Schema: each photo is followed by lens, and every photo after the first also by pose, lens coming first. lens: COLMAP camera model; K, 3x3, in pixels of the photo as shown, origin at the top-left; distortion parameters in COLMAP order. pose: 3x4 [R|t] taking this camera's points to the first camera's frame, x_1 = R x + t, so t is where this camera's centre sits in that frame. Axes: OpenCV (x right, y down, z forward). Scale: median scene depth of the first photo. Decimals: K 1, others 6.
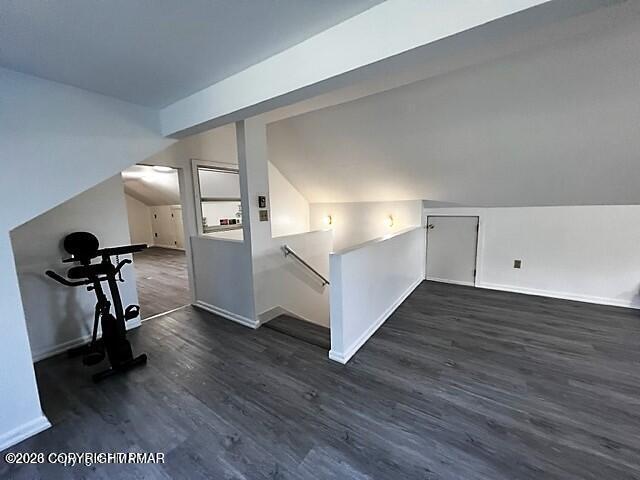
lens RADIAL K [[257.1, 0, 319.0], [0, 257.1, 239.1], [0, 0, 1]] dist [-0.013736, 0.000423]
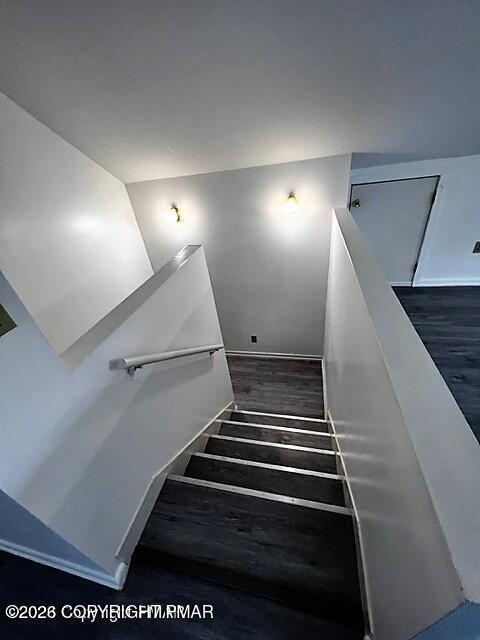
lens RADIAL K [[257.1, 0, 241.3], [0, 257.1, 321.6], [0, 0, 1]] dist [-0.013736, 0.000423]
pose [[0.921475, -0.281680, 0.267471, -0.049081], [0.149078, 0.892303, 0.426111, -0.100826], [-0.358692, -0.352777, 0.864227, 0.507914]]
